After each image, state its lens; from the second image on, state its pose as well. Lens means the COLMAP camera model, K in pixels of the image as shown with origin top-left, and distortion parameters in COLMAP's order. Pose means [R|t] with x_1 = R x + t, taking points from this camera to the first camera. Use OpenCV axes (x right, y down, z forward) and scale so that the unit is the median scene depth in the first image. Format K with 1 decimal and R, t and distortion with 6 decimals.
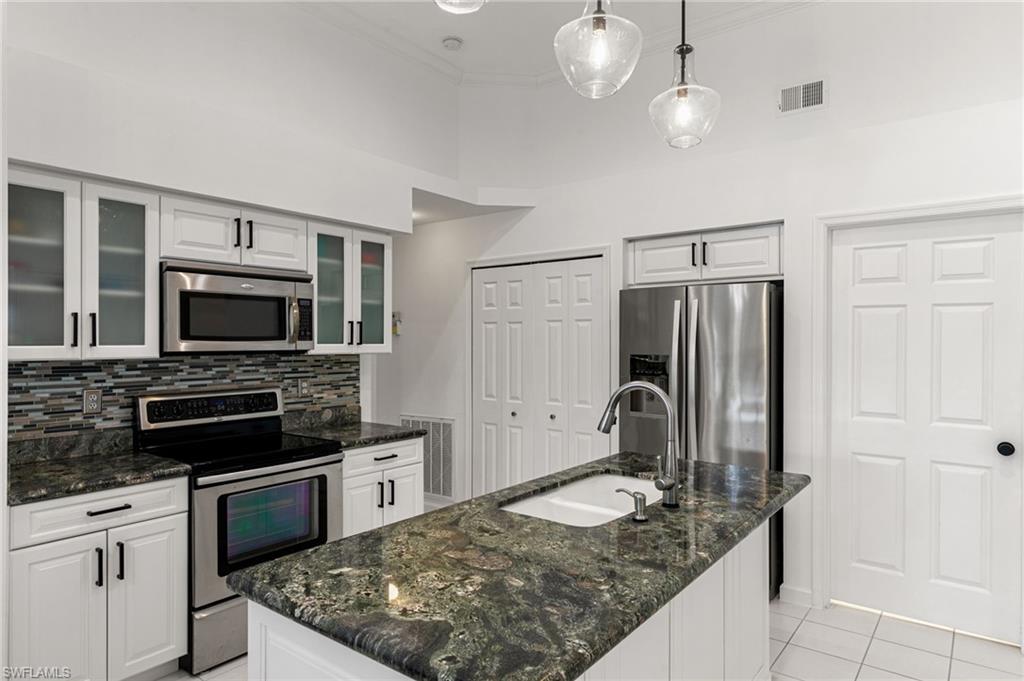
lens RADIAL K [[611.4, 0, 512.0], [0, 611.4, 340.5], [0, 0, 1]] dist [0.007227, 0.000458]
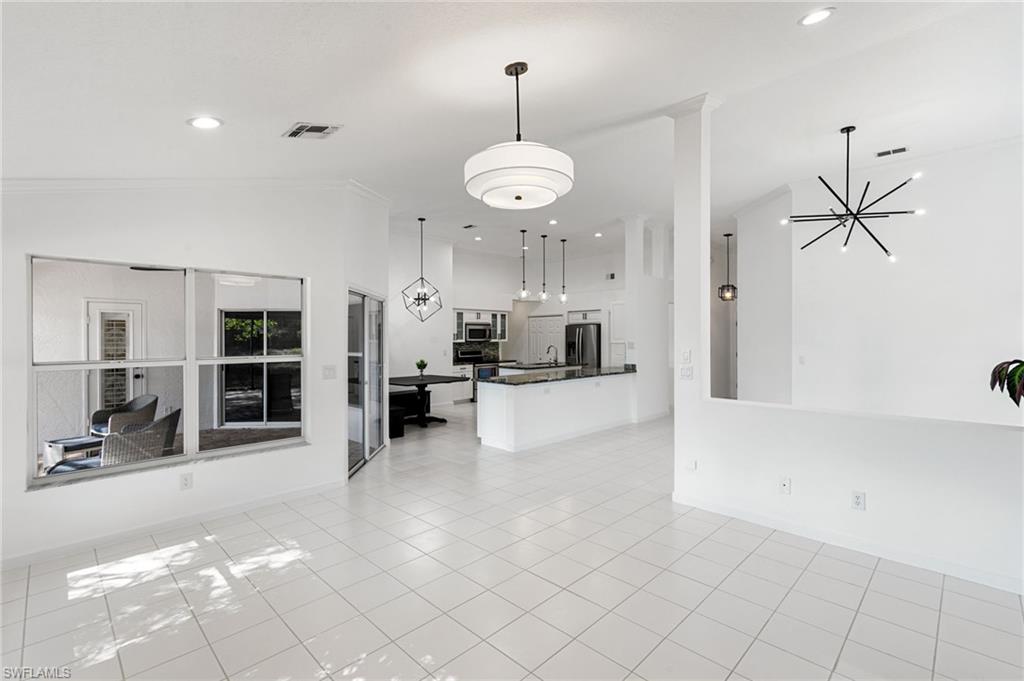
lens RADIAL K [[463.2, 0, 515.4], [0, 463.2, 331.9], [0, 0, 1]] dist [0.003833, 0.000250]
pose [[0.993360, -0.005073, -0.114932, 0.227553], [0.003991, 0.999946, -0.009646, -0.014838], [0.114975, 0.009123, 0.993327, -2.262870]]
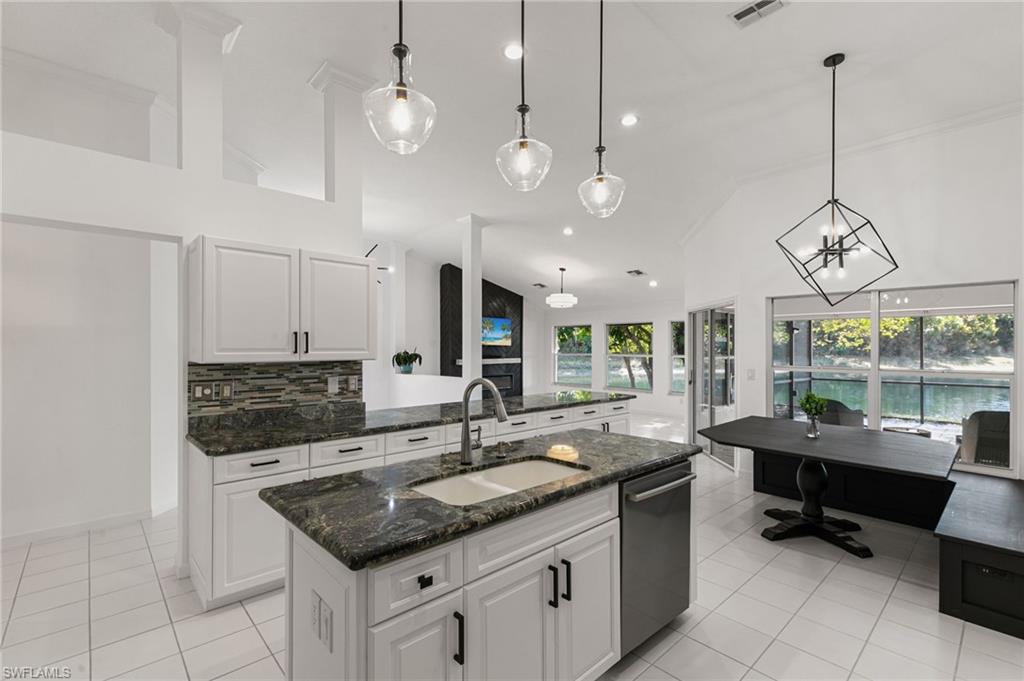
lens RADIAL K [[459.0, 0, 513.1], [0, 459.0, 347.4], [0, 0, 1]] dist [0.004907, 0.000608]
pose [[-0.986234, -0.001951, 0.165342, -0.014077], [-0.002181, 0.999997, -0.001208, -0.000002], [-0.165339, -0.001552, -0.986236, 1.179336]]
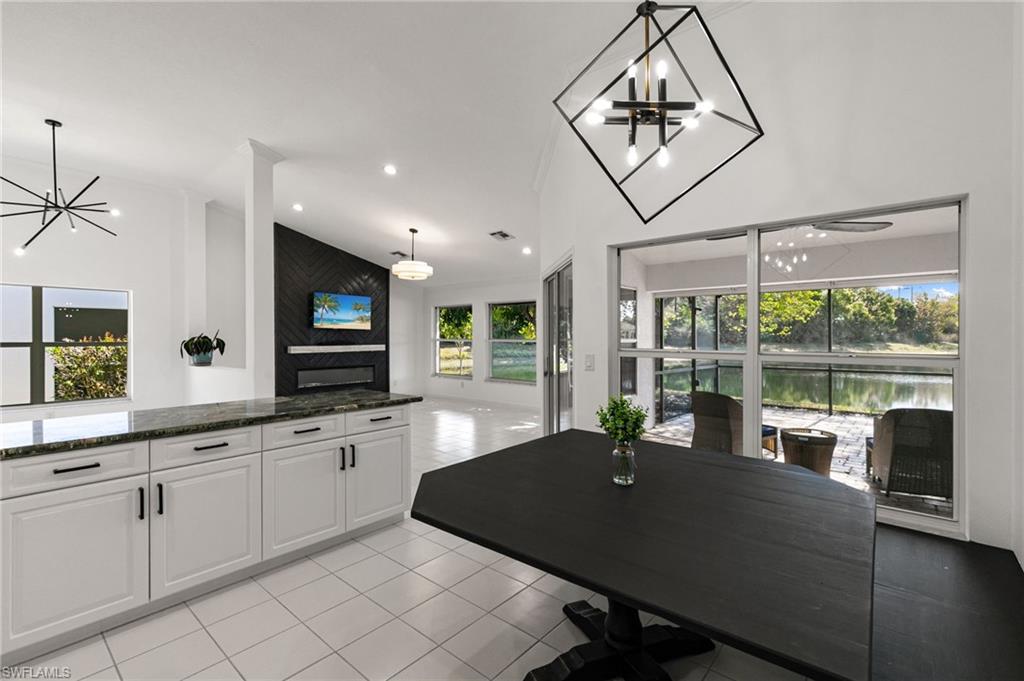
lens RADIAL K [[457.5, 0, 515.1], [0, 457.5, 337.4], [0, 0, 1]] dist [0.006843, 0.000435]
pose [[-0.998833, 0.001413, 0.048280, -0.416409], [0.001448, 0.999999, 0.000680, 0.028461], [-0.048278, 0.000750, -0.998834, 0.574952]]
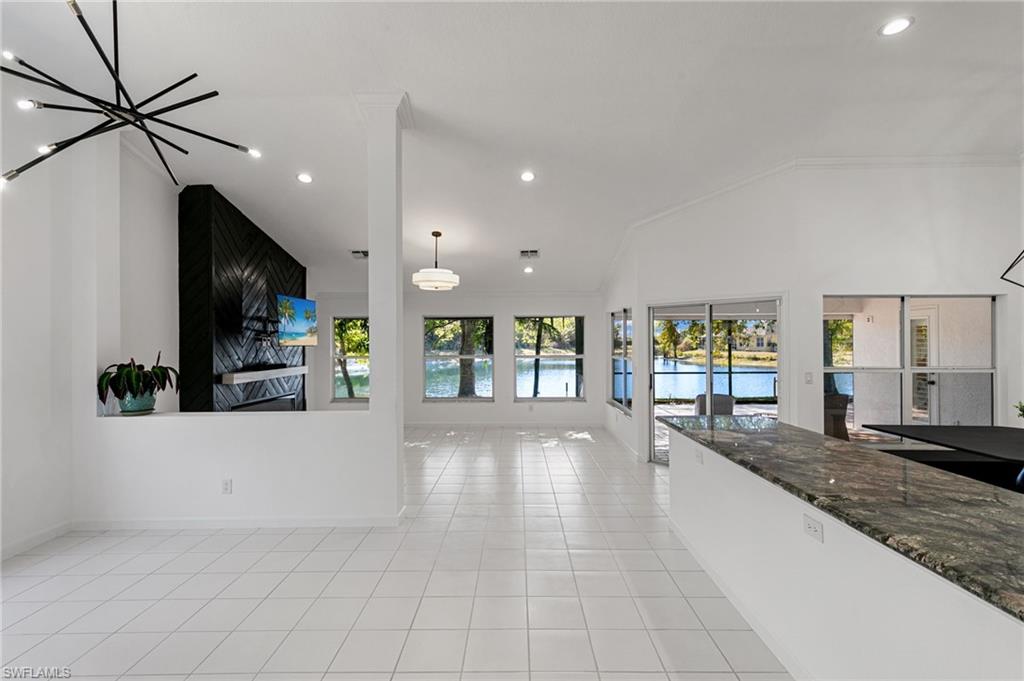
lens RADIAL K [[459.3, 0, 513.7], [0, 459.3, 341.7], [0, 0, 1]] dist [0.004259, 0.000057]
pose [[-0.793925, 0.001763, -0.608013, 0.998557], [0.005077, 0.999980, -0.003730, -0.023389], [0.607994, -0.006048, -0.793918, 0.132420]]
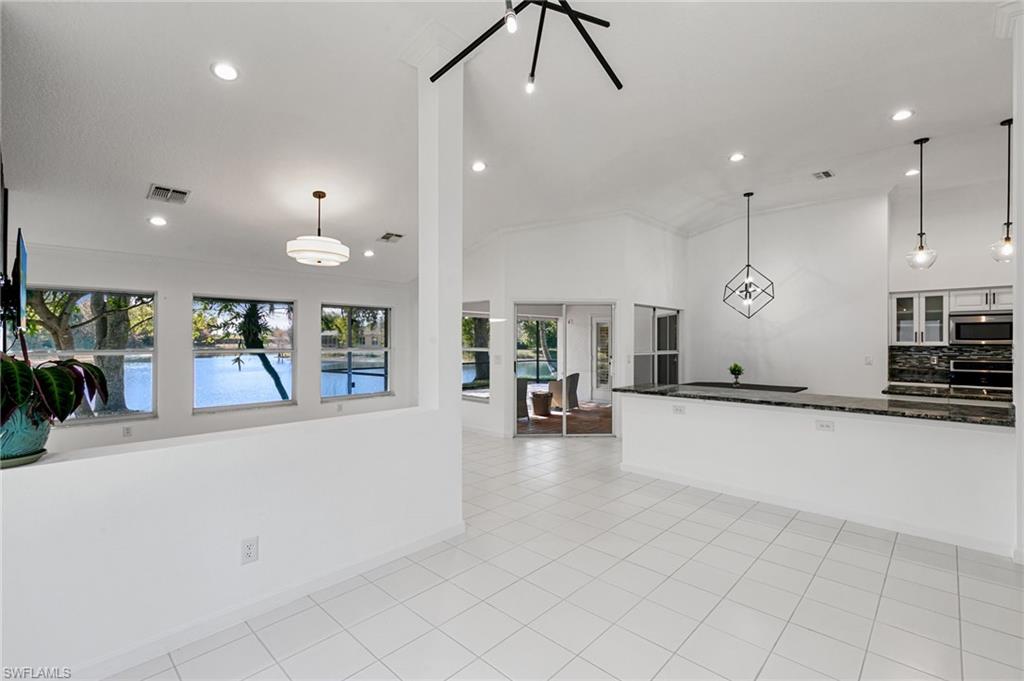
lens RADIAL K [[456.6, 0, 514.9], [0, 456.6, 342.5], [0, 0, 1]] dist [0.005295, 0.000279]
pose [[-0.093906, 0.002362, -0.995578, 1.514728], [-0.000567, 0.999997, 0.002426, 0.006074], [0.995581, 0.000793, -0.093905, -0.731661]]
